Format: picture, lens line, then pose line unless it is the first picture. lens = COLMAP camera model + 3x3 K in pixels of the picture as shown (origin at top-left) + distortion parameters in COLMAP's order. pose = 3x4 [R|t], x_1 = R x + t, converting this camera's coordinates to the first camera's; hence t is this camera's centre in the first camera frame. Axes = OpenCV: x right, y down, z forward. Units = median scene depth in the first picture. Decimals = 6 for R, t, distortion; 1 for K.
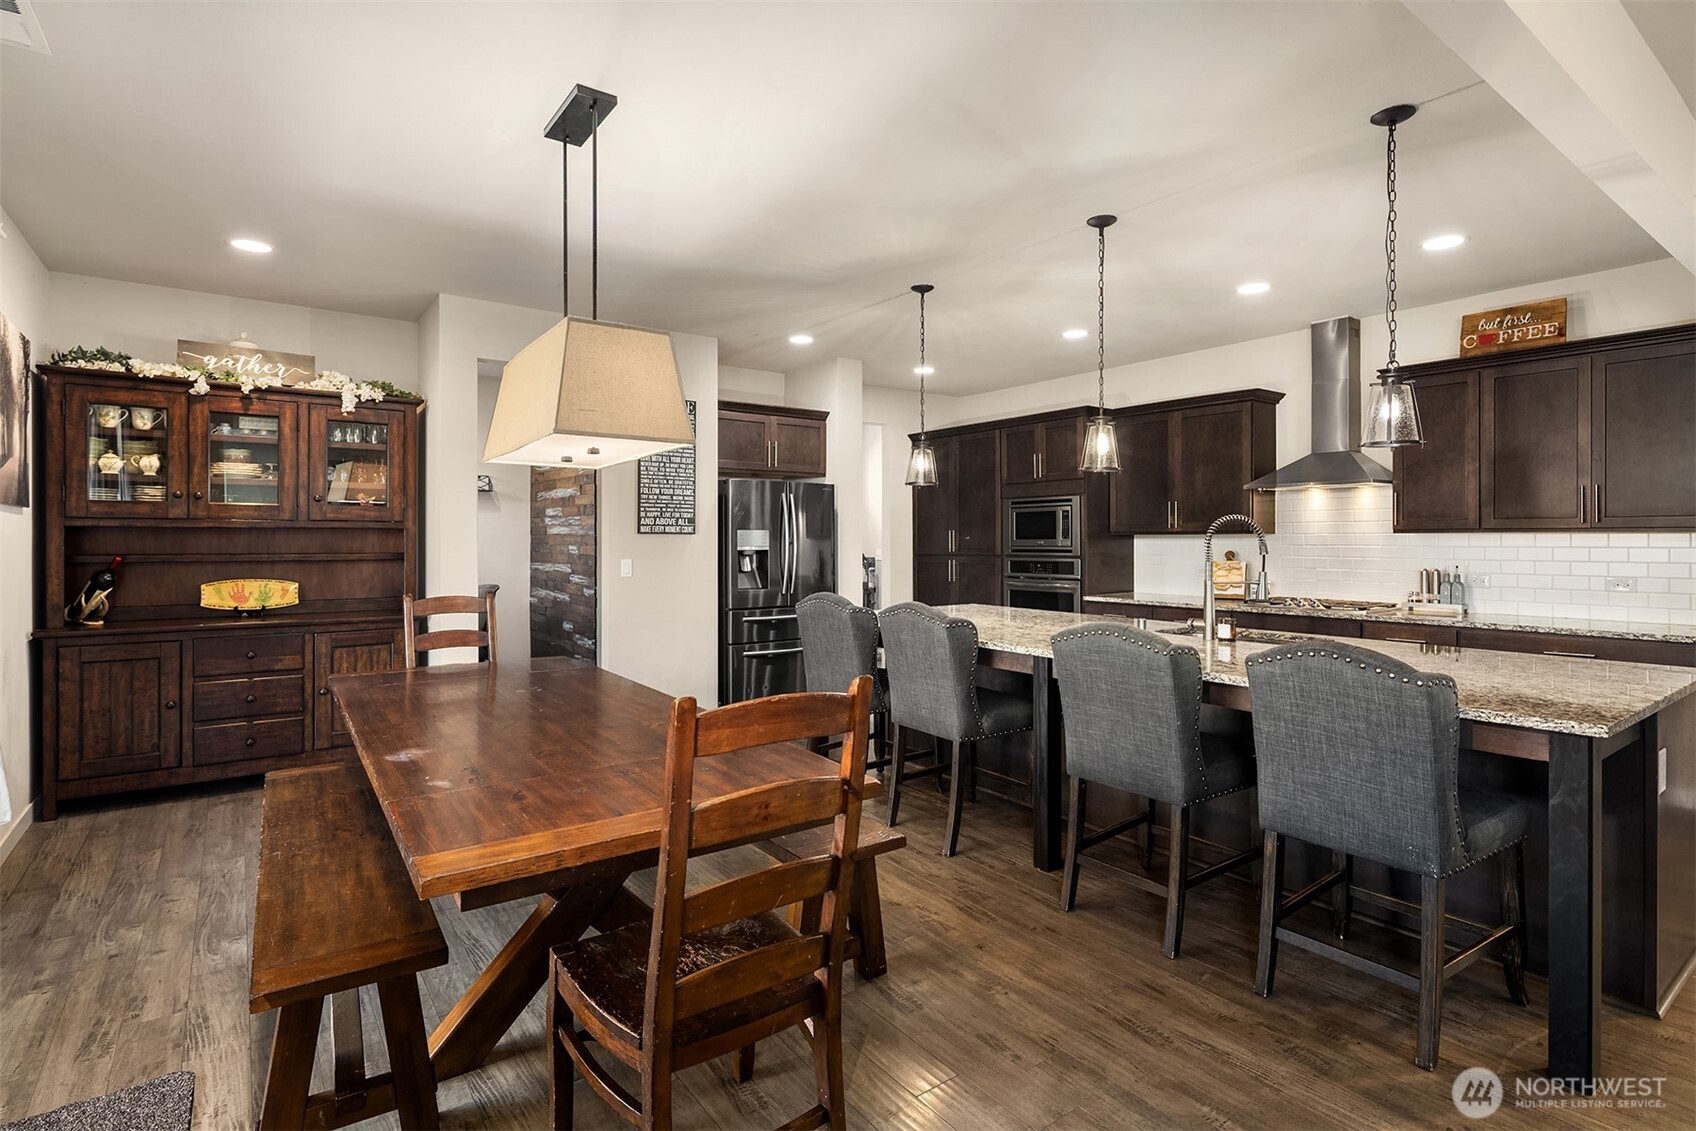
lens RADIAL K [[820.0, 0, 888.9], [0, 820.0, 546.8], [0, 0, 1]] dist [0.003568, -0.003962]
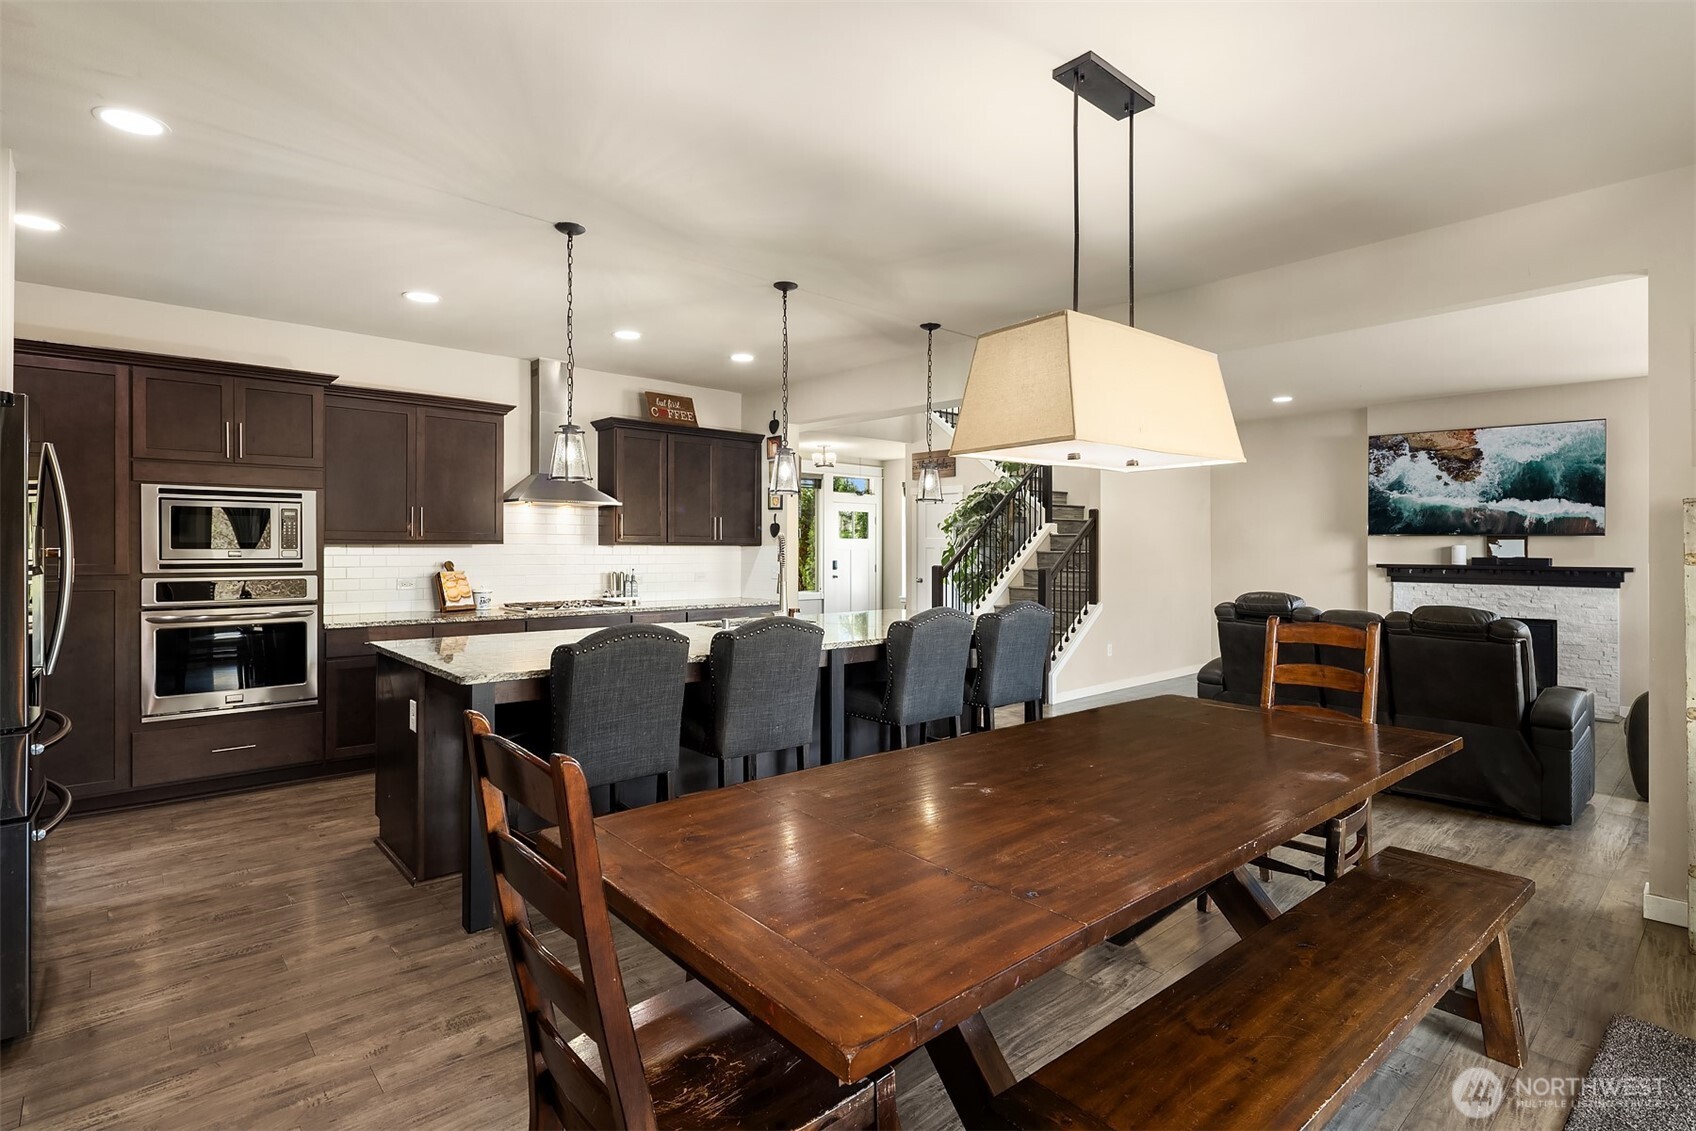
lens RADIAL K [[820.0, 0, 837.2], [0, 820.0, 548.6], [0, 0, 1]] dist [0.003568, -0.003962]
pose [[-0.047899, -0.003189, 0.998847, -0.691690], [0.000784, 0.999994, 0.003230, -0.014962], [-0.998852, 0.000938, -0.047896, 0.707090]]
